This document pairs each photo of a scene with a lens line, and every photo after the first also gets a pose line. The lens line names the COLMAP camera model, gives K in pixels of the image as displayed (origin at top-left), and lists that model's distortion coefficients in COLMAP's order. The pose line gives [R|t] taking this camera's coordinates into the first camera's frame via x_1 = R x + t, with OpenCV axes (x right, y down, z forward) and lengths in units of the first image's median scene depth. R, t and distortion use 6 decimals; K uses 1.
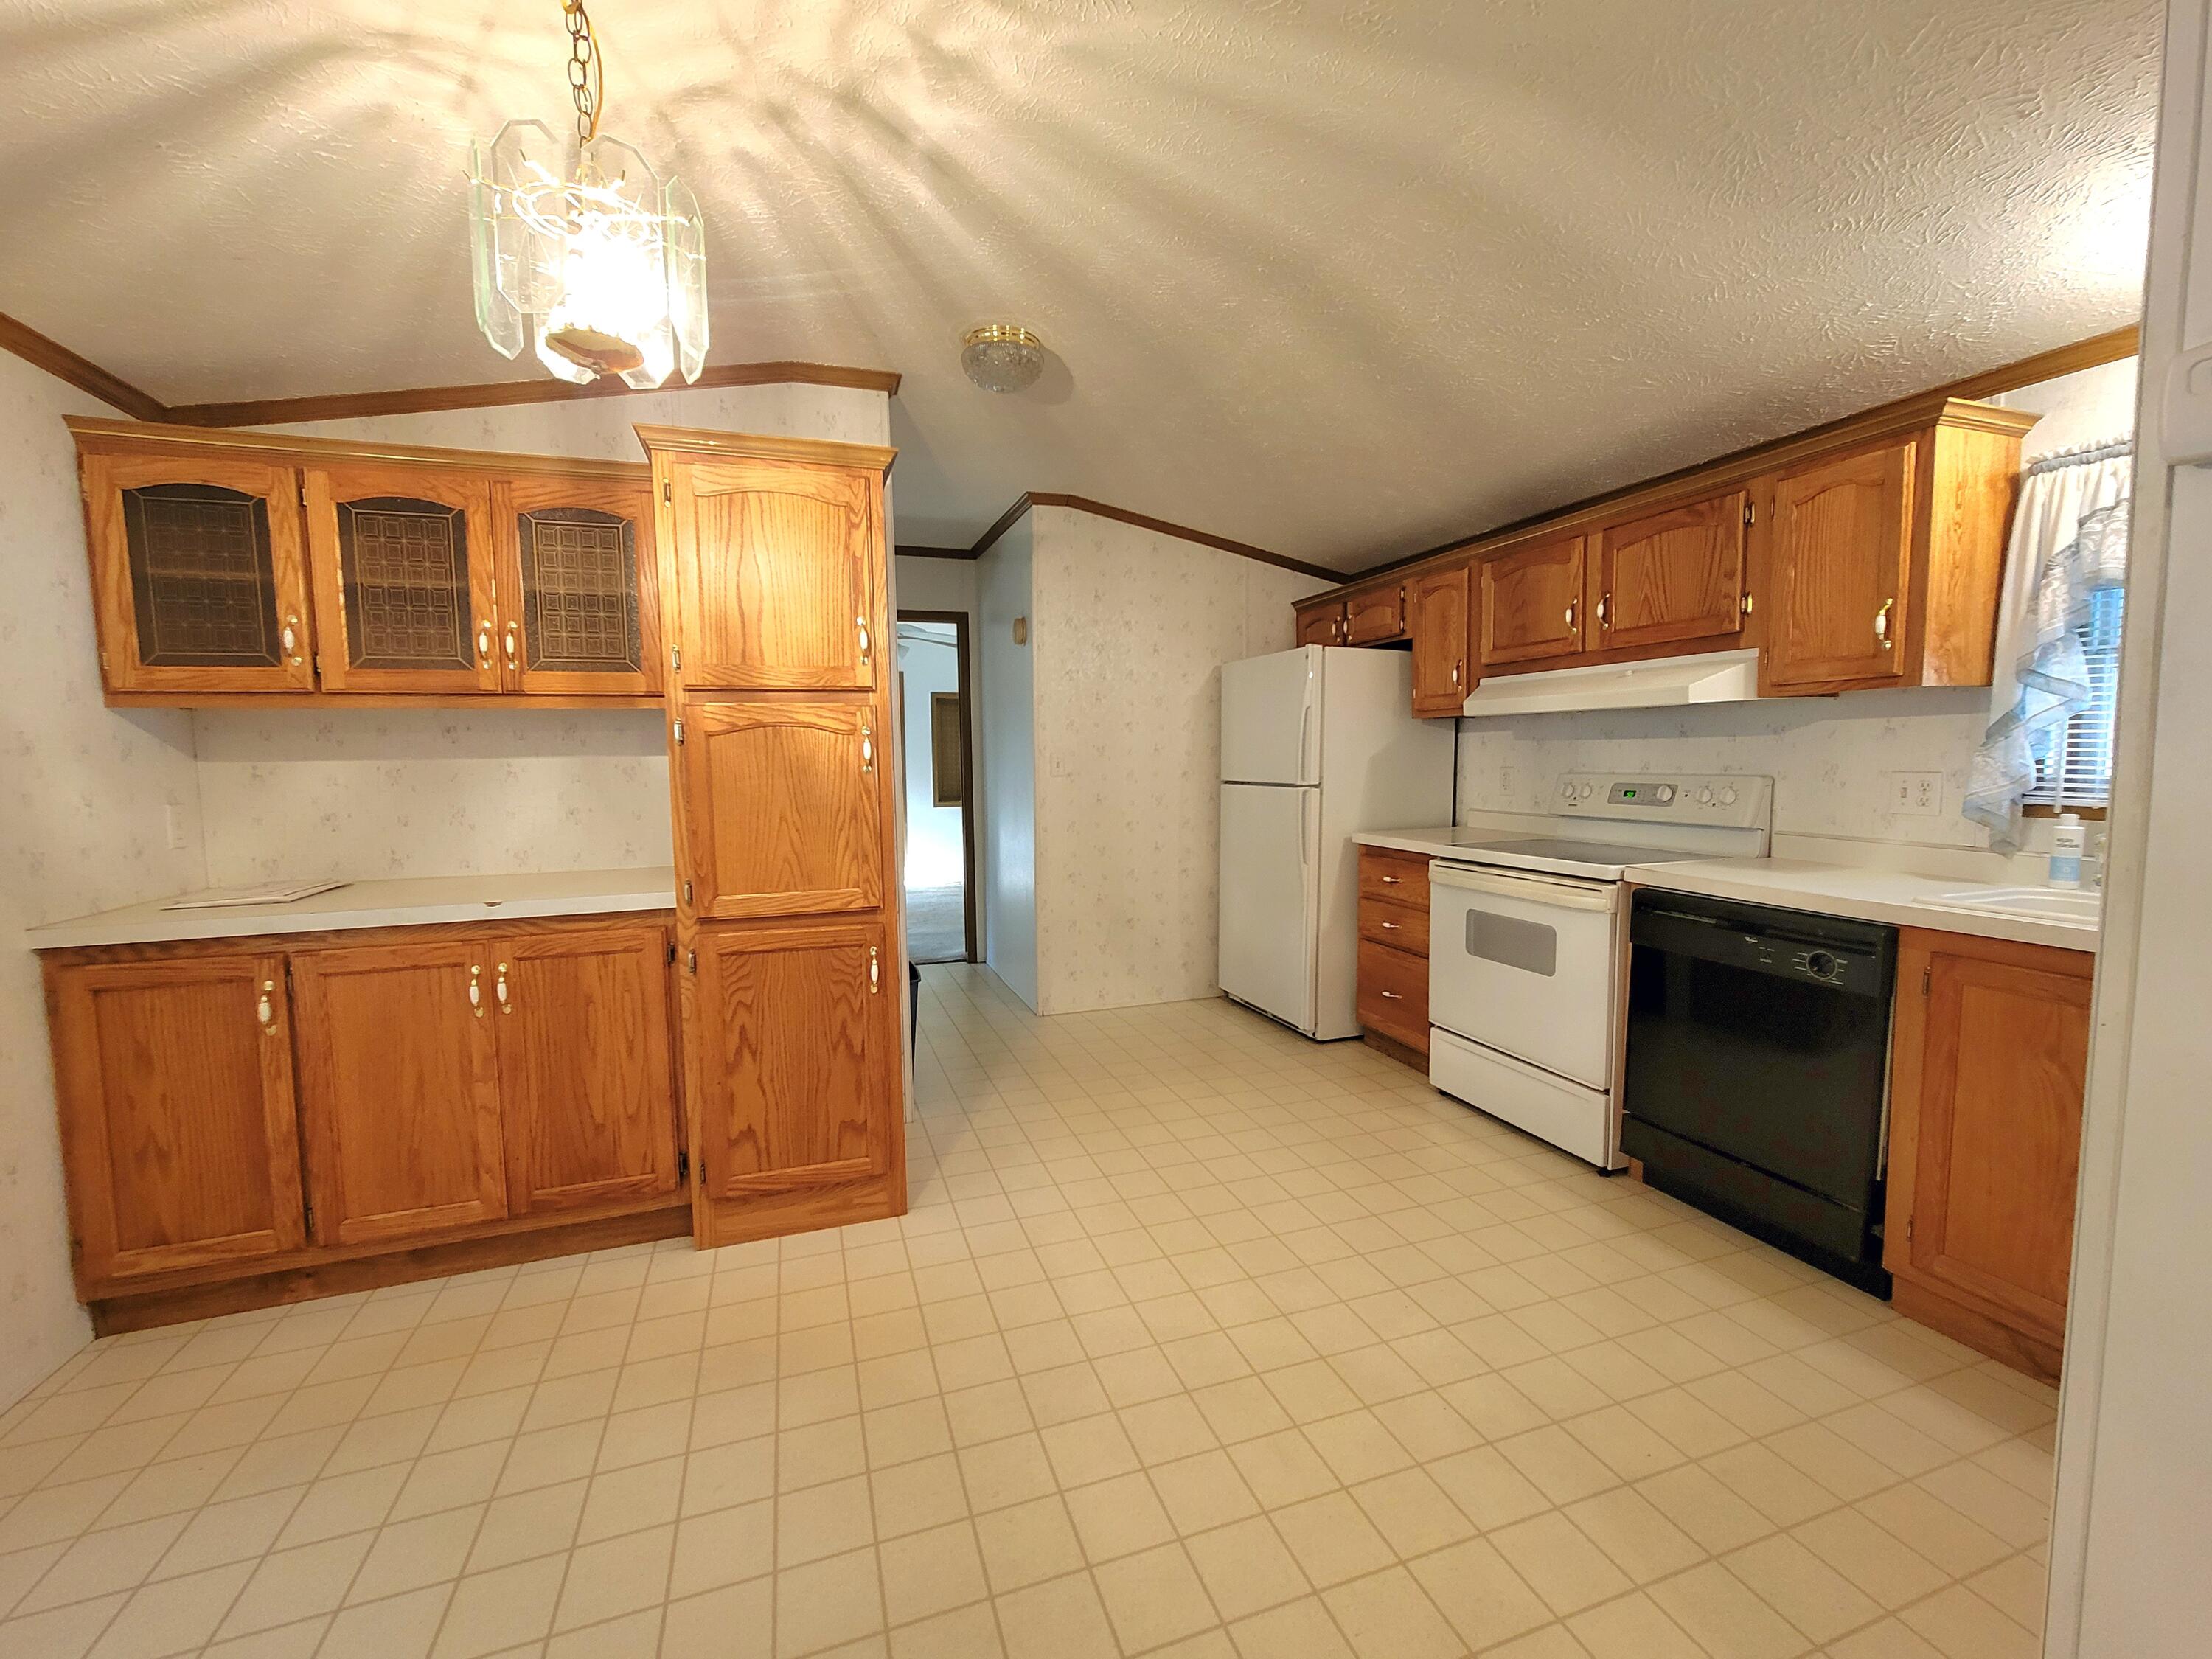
lens RADIAL K [[919.4, 0, 1112.4], [0, 919.4, 841.6], [0, 0, 1]] dist [-0.004402, 0.000835]
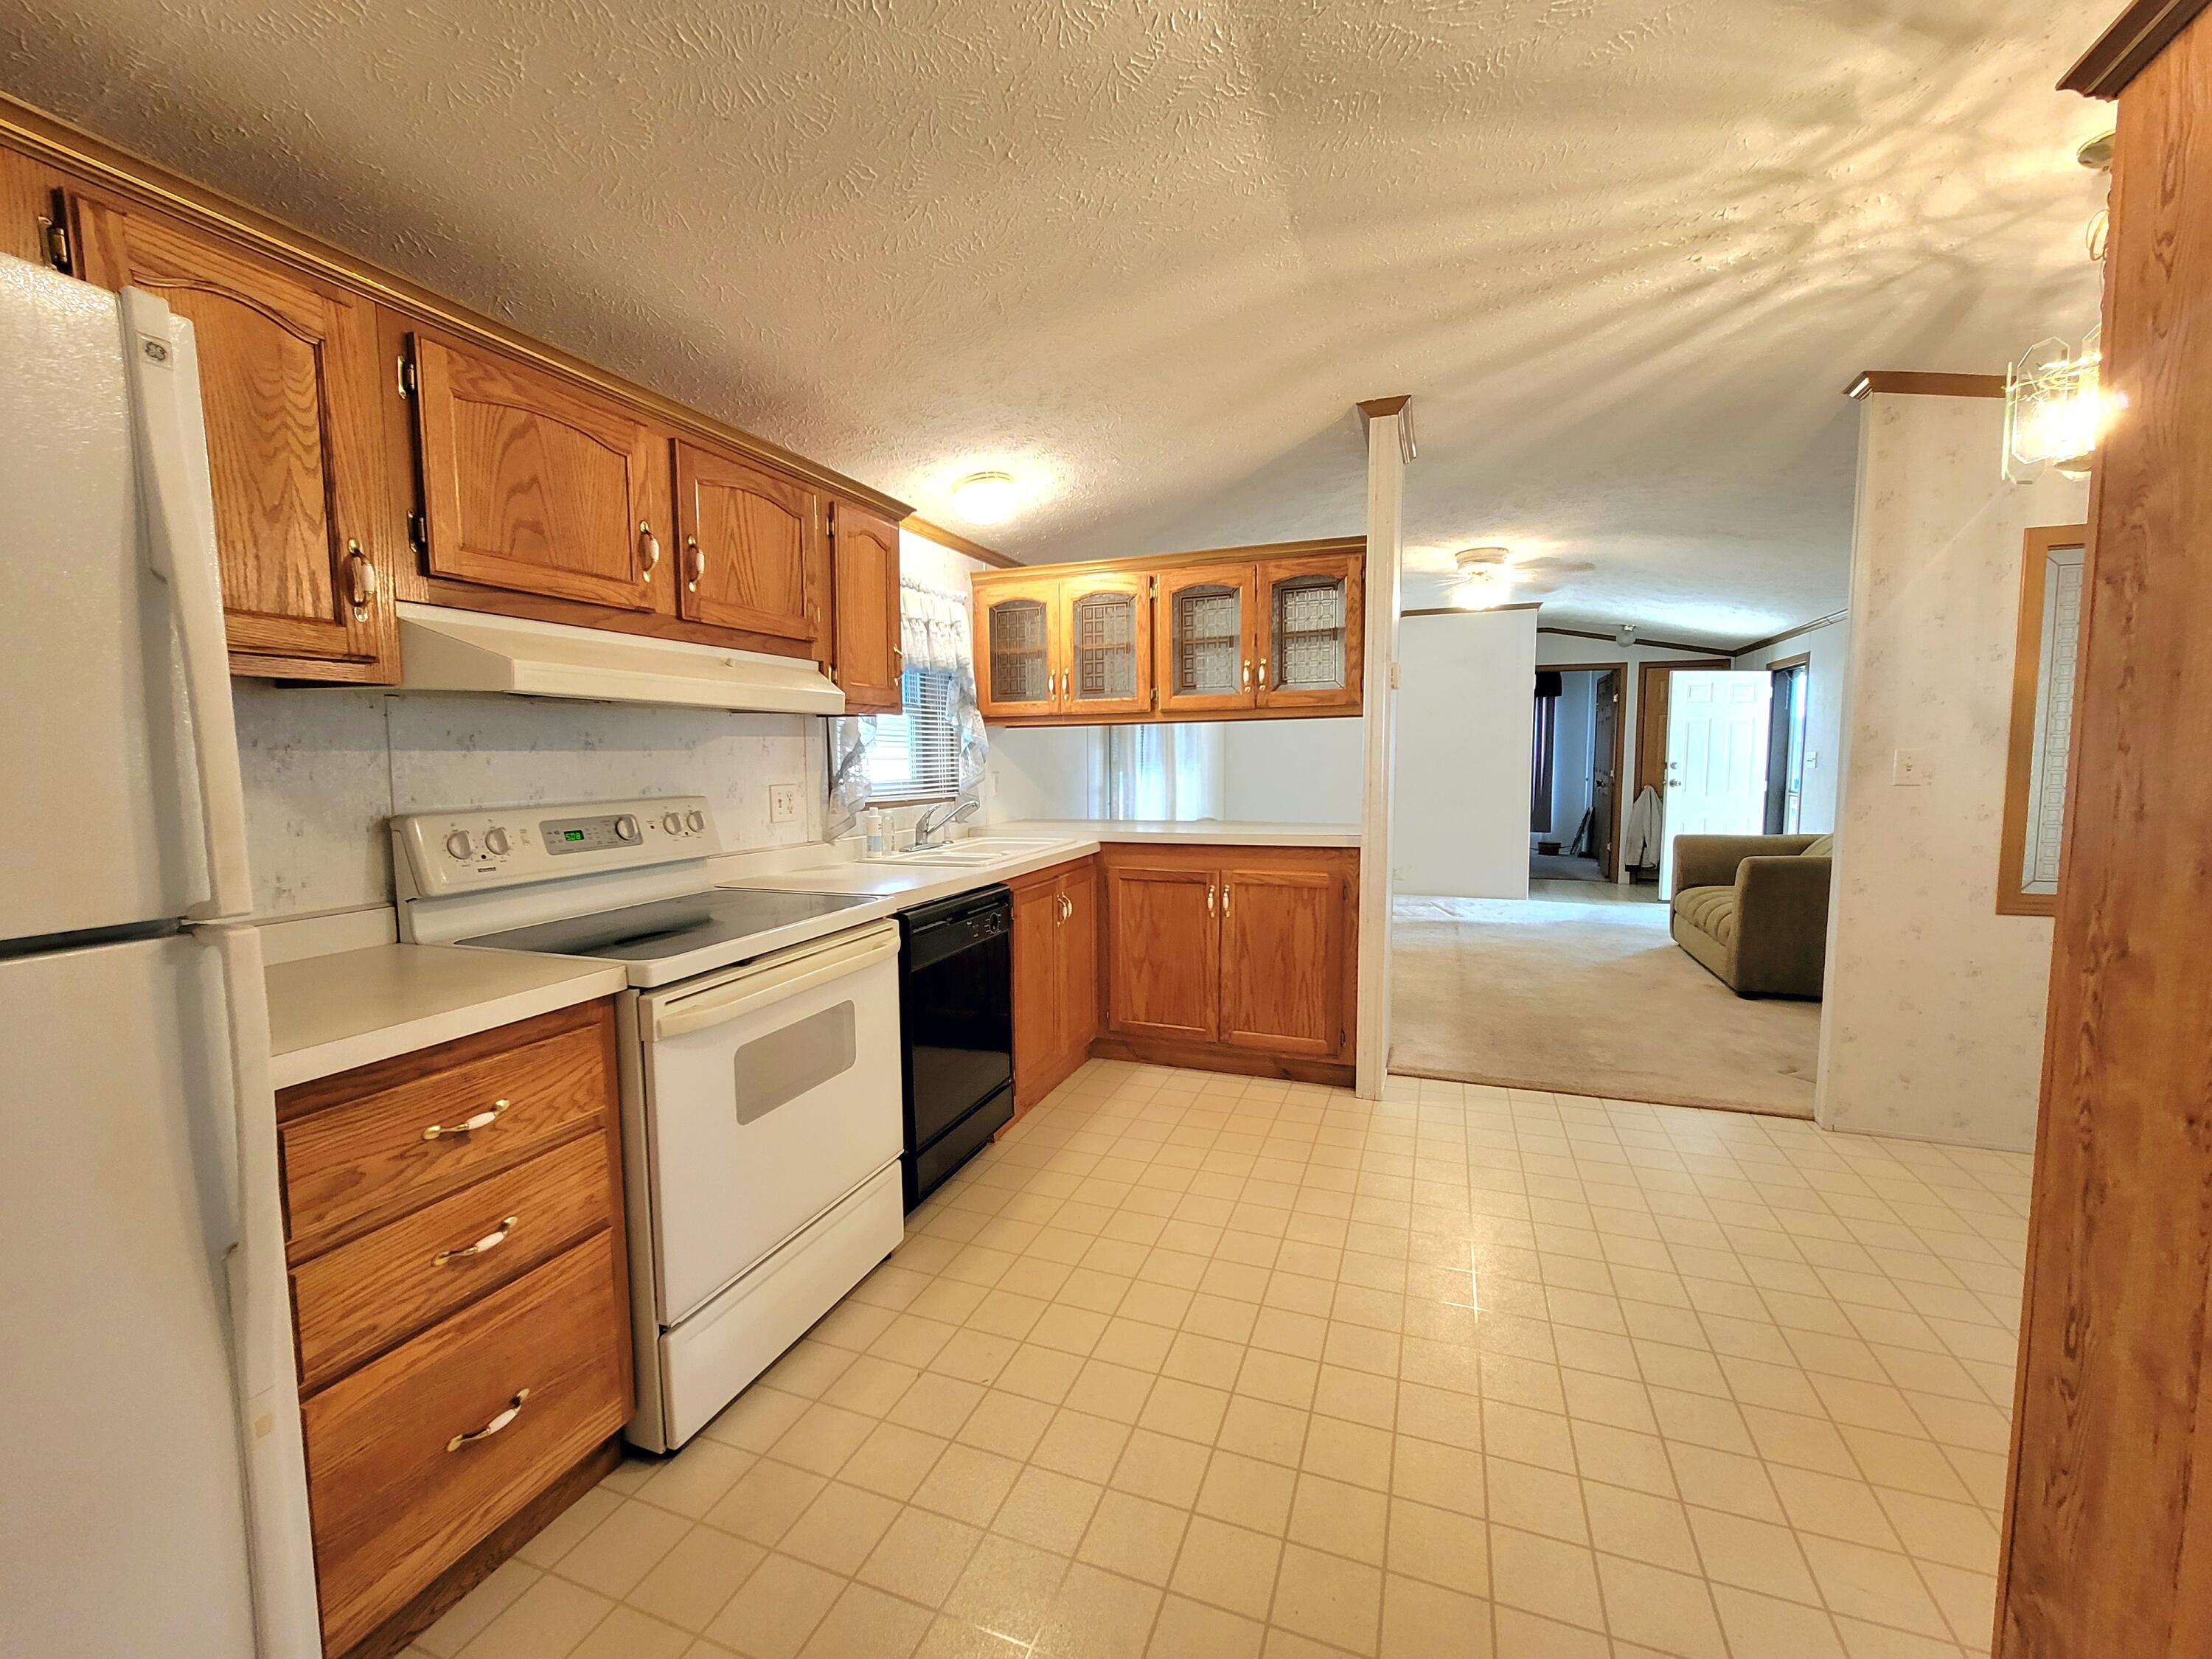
lens RADIAL K [[919.4, 0, 1097.5], [0, 919.4, 827.8], [0, 0, 1]] dist [-0.004402, 0.000835]
pose [[-0.753752, -0.032368, 0.656362, -0.187714], [0.080967, 0.986602, 0.141633, -0.164042], [-0.652152, 0.159900, -0.741033, 1.707436]]
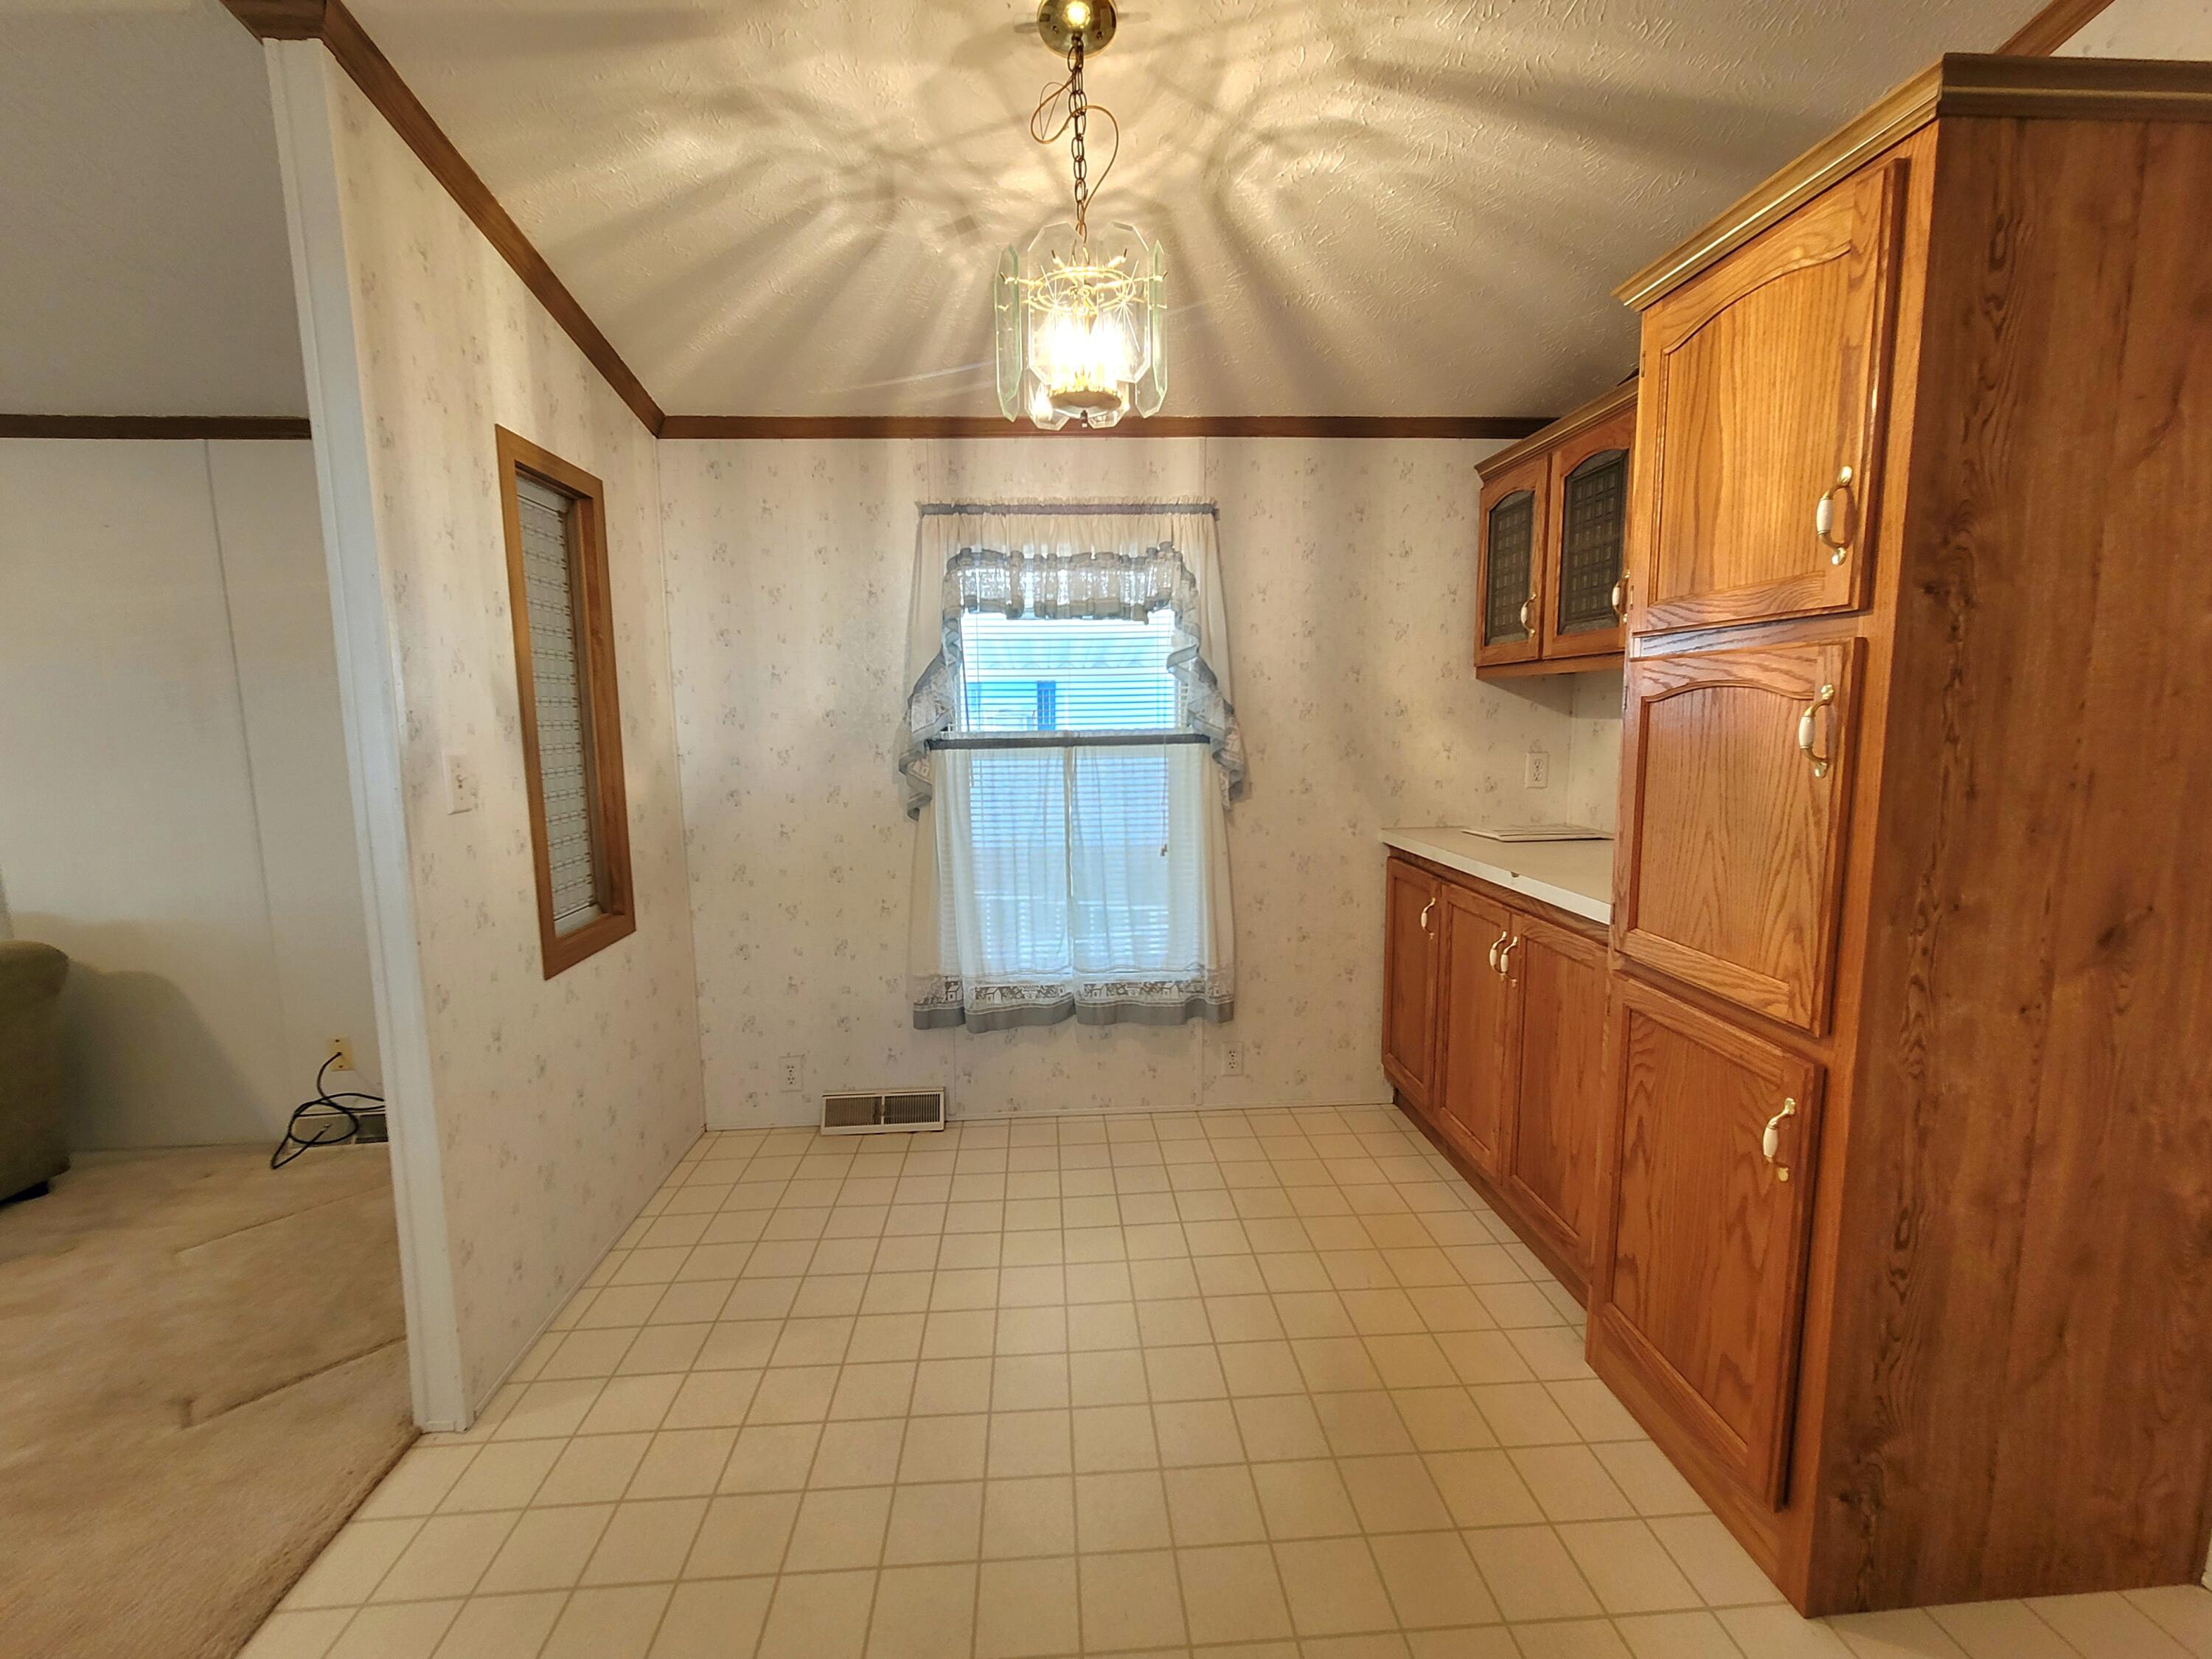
lens RADIAL K [[919.4, 0, 1090.2], [0, 919.4, 828.9], [0, 0, 1]] dist [-0.004402, 0.000835]
pose [[-0.287108, 0.140218, -0.947580, 0.352616], [-0.071870, 0.983287, 0.167277, -0.103227], [0.955198, 0.116129, -0.272232, 0.763682]]
